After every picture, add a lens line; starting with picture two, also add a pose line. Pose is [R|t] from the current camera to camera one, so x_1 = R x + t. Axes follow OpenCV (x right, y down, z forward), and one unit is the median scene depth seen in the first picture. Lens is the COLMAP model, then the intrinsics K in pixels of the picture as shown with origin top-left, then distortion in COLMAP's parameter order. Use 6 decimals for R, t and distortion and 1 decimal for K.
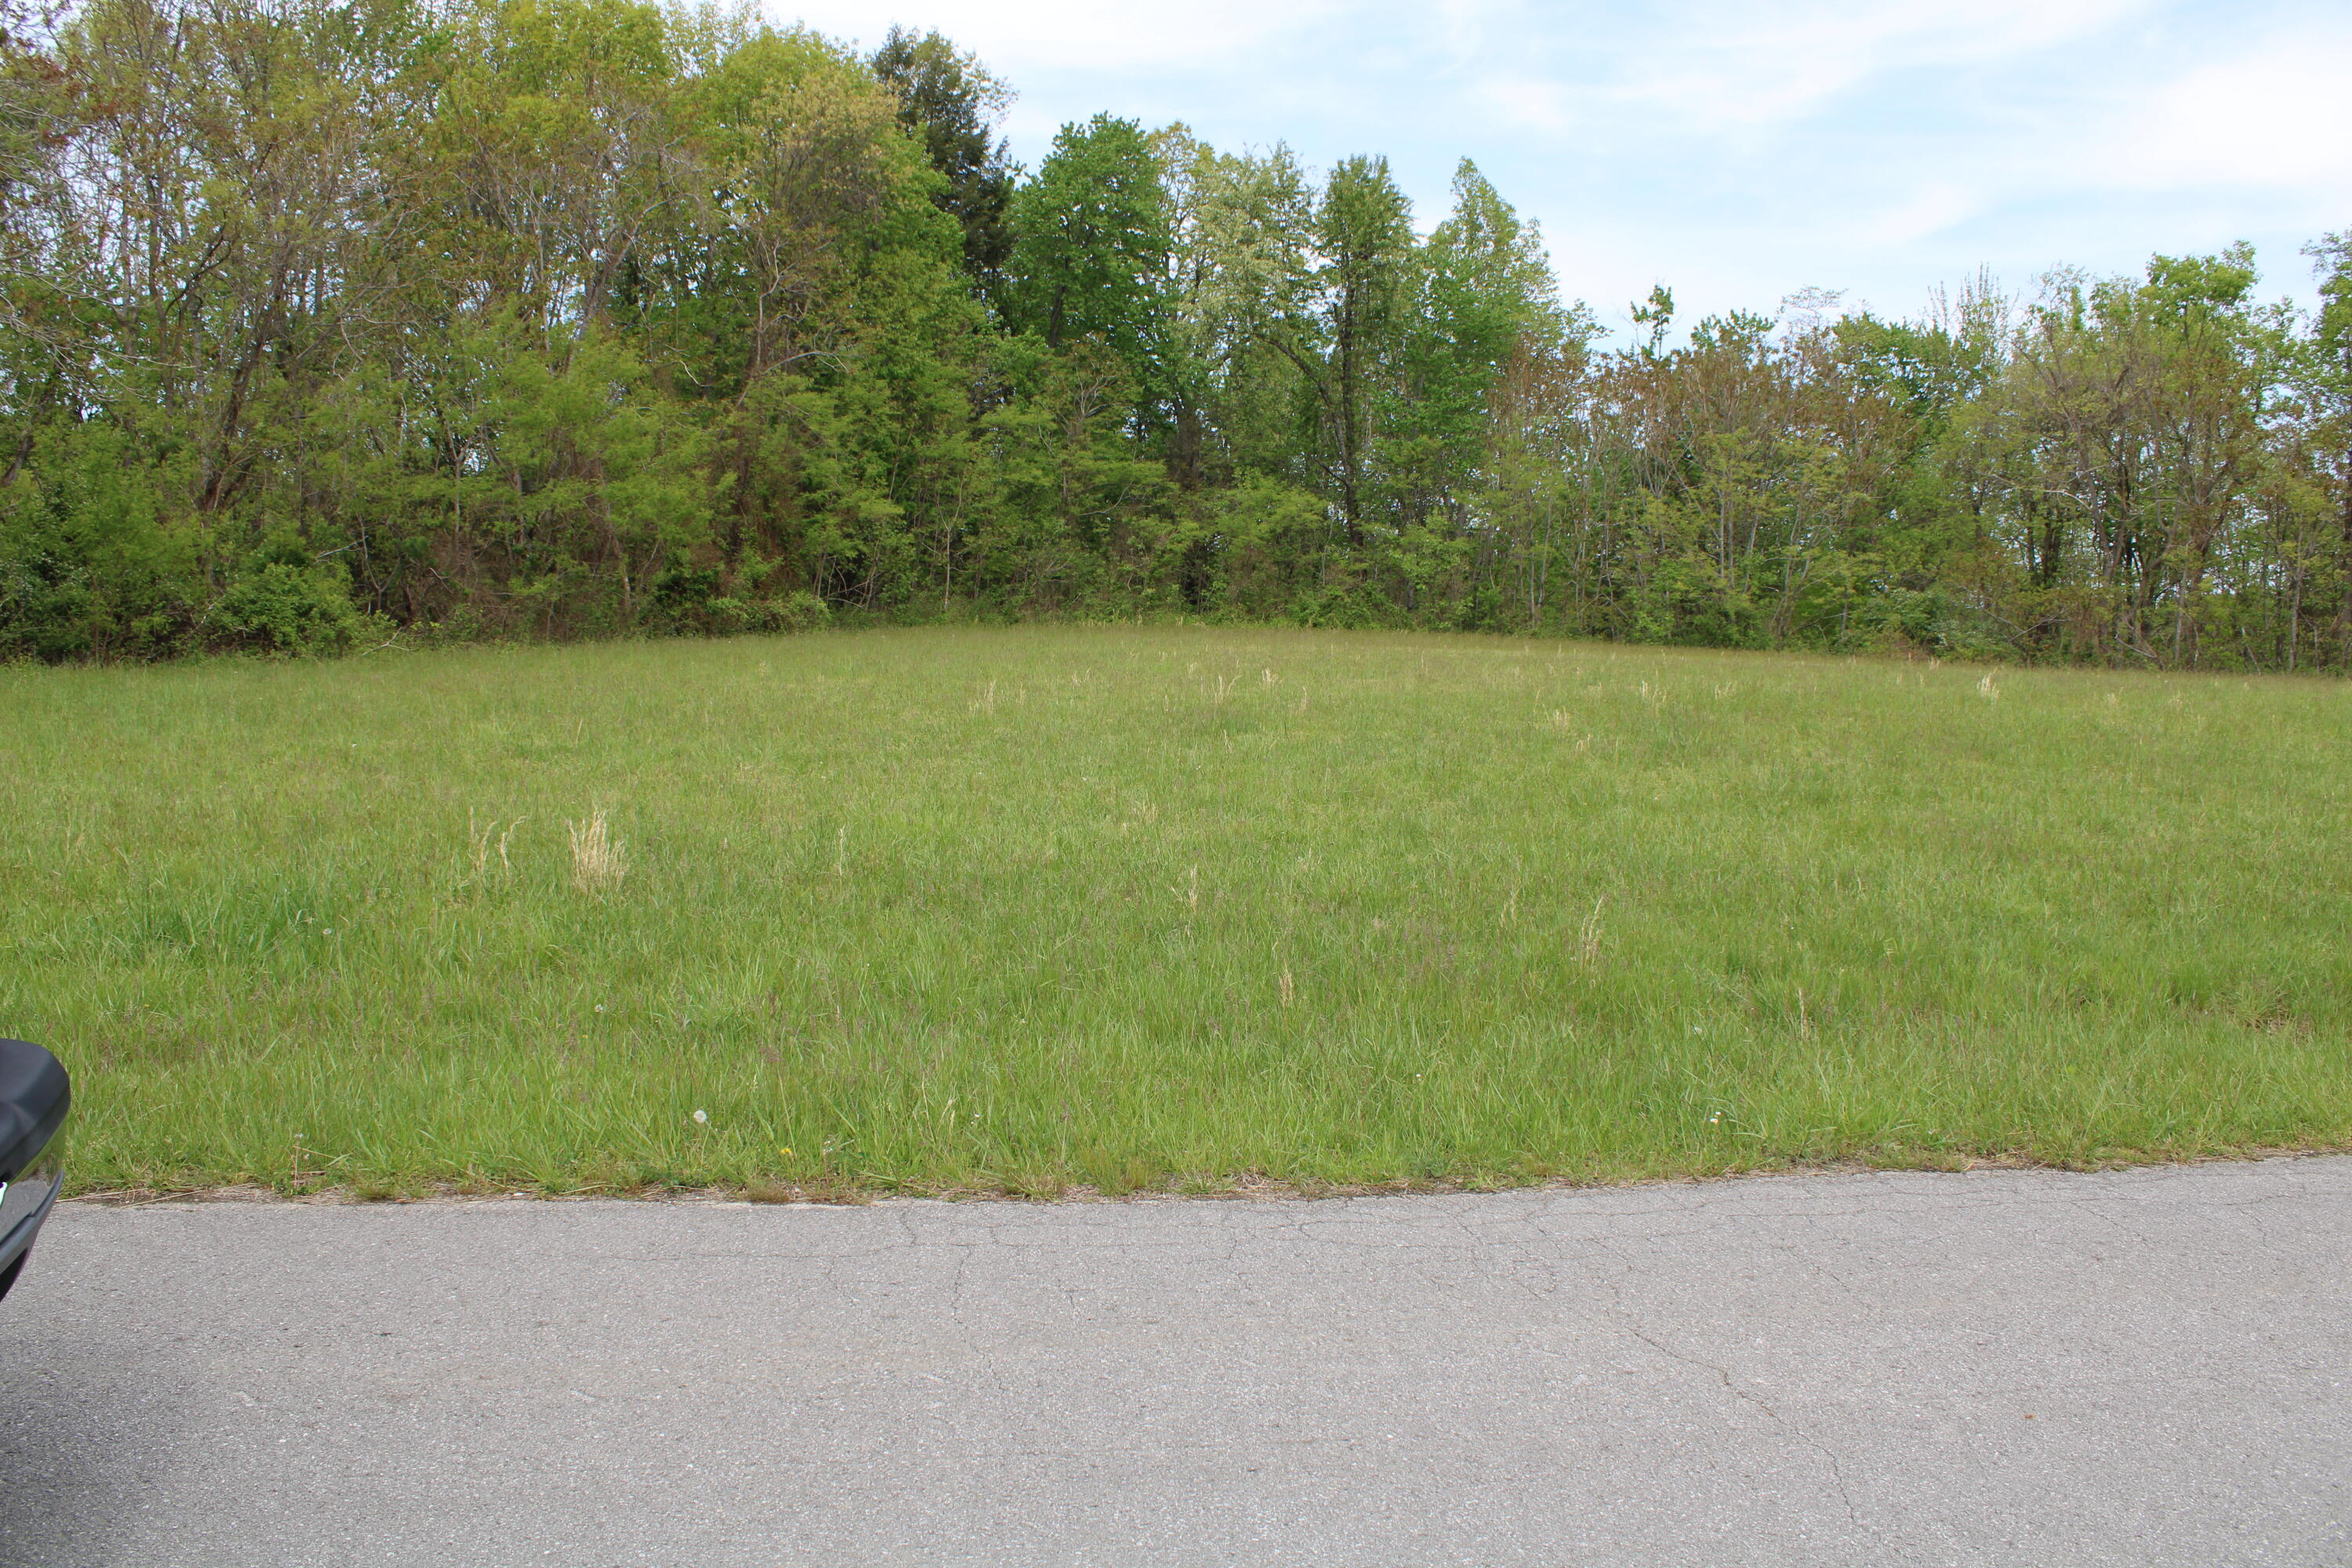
lens RADIAL K [[1945.9, 0, 1161.1], [0, 1945.9, 786.6], [0, 0, 1]] dist [-0.167956, 0.144107]
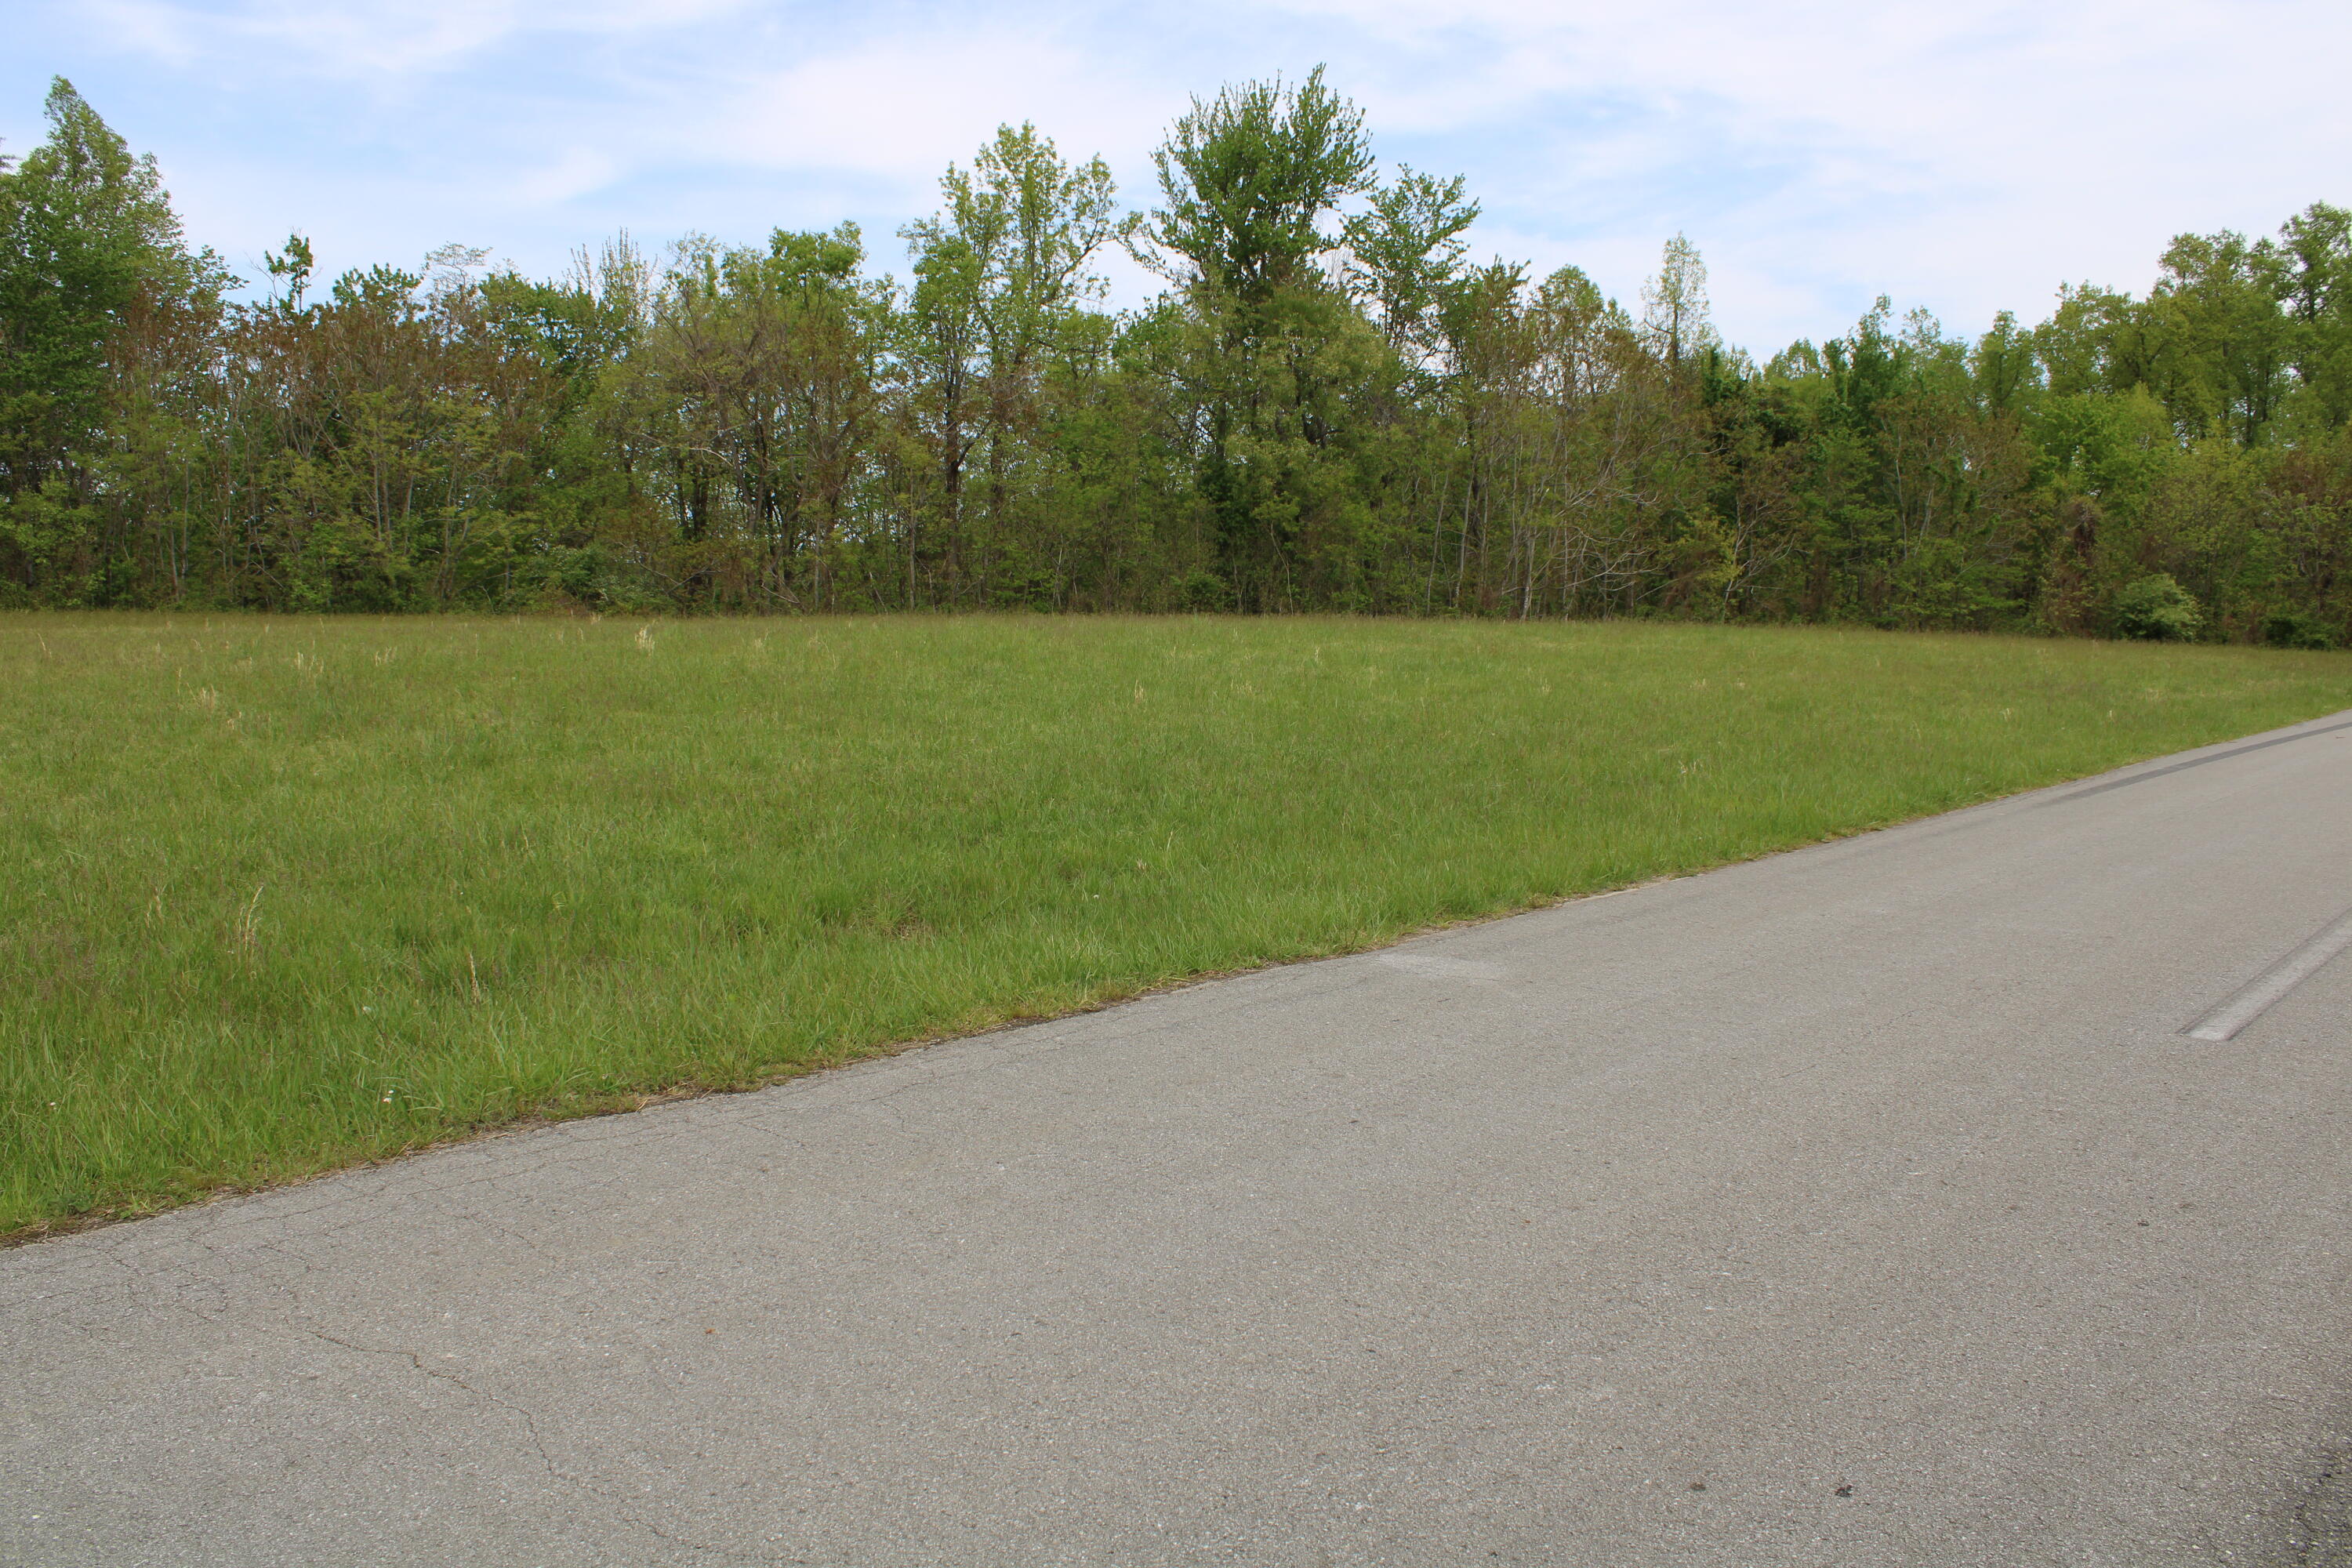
lens RADIAL K [[1945.9, 0, 1161.1], [0, 1945.9, 786.6], [0, 0, 1]] dist [-0.167956, 0.144107]
pose [[0.787552, -0.087608, 0.609988, 0.012339], [0.074857, 0.996113, 0.046417, 0.000200], [-0.611684, 0.009106, 0.791050, -0.002543]]
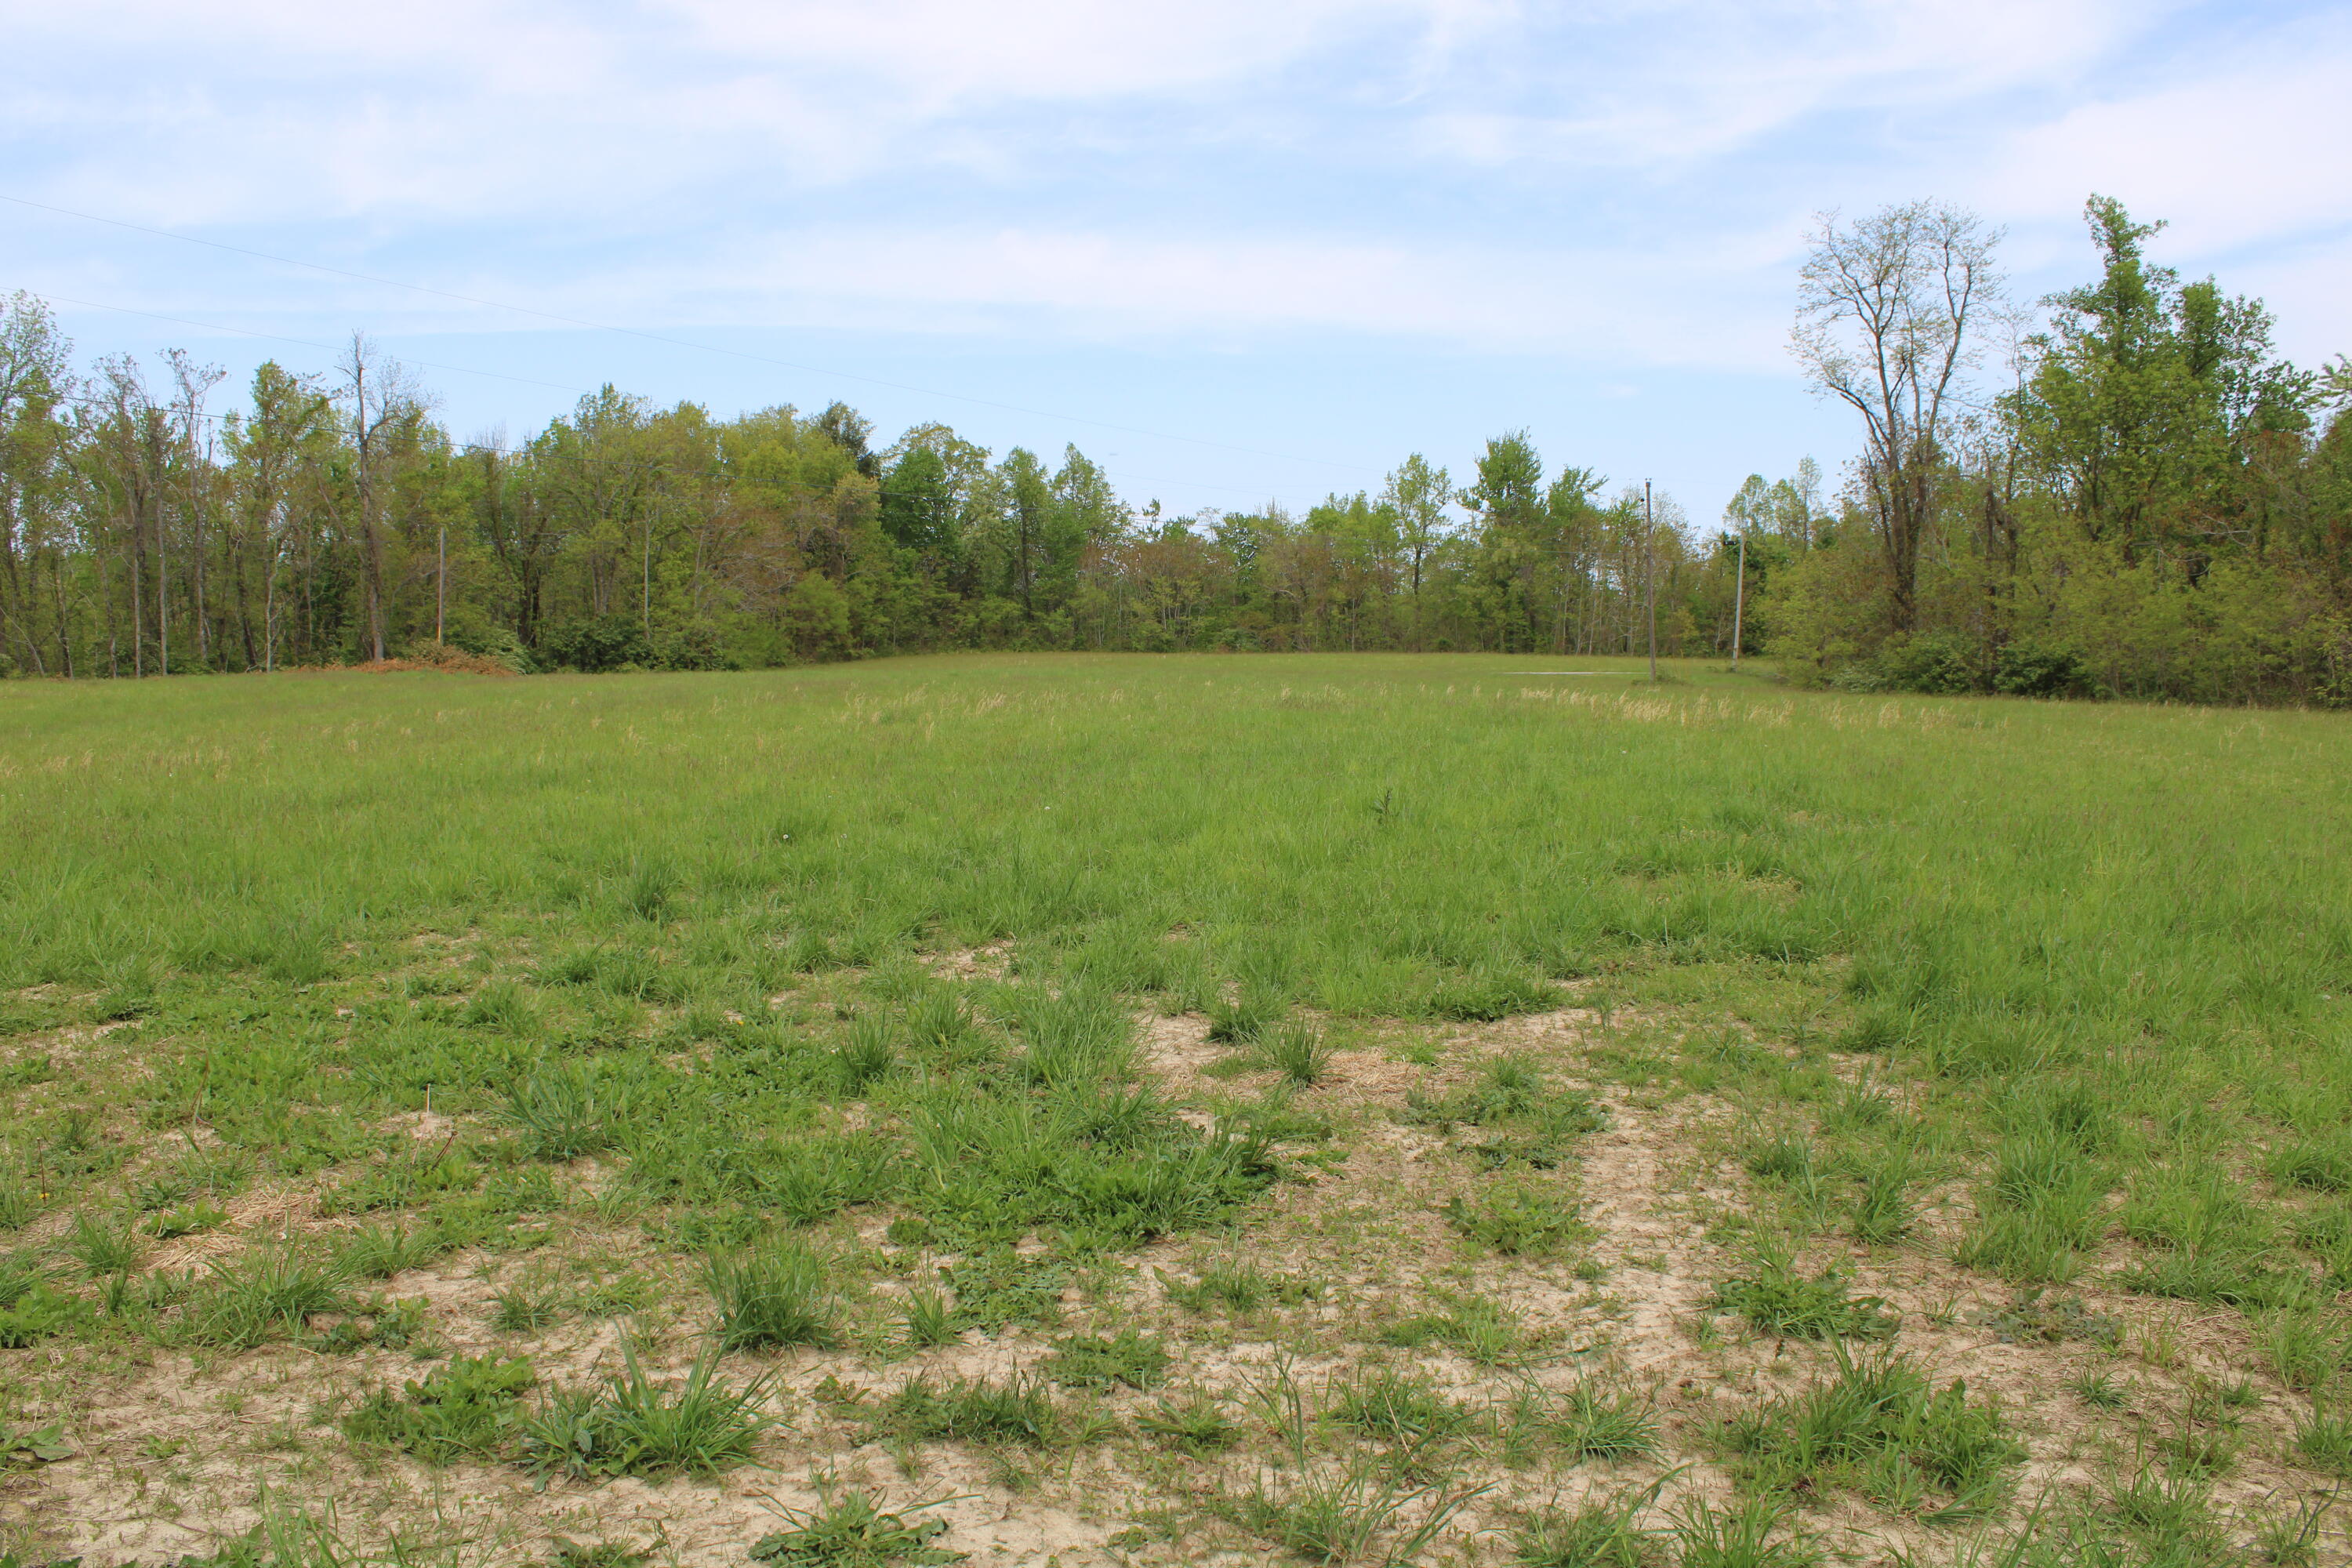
lens RADIAL K [[1945.9, 0, 1161.1], [0, 1945.9, 786.6], [0, 0, 1]] dist [-0.167956, 0.144107]
pose [[0.983618, -0.049568, 0.173318, -0.273749], [0.051379, 0.998661, -0.005975, 0.178133], [-0.172790, 0.014783, 0.984848, -2.292317]]
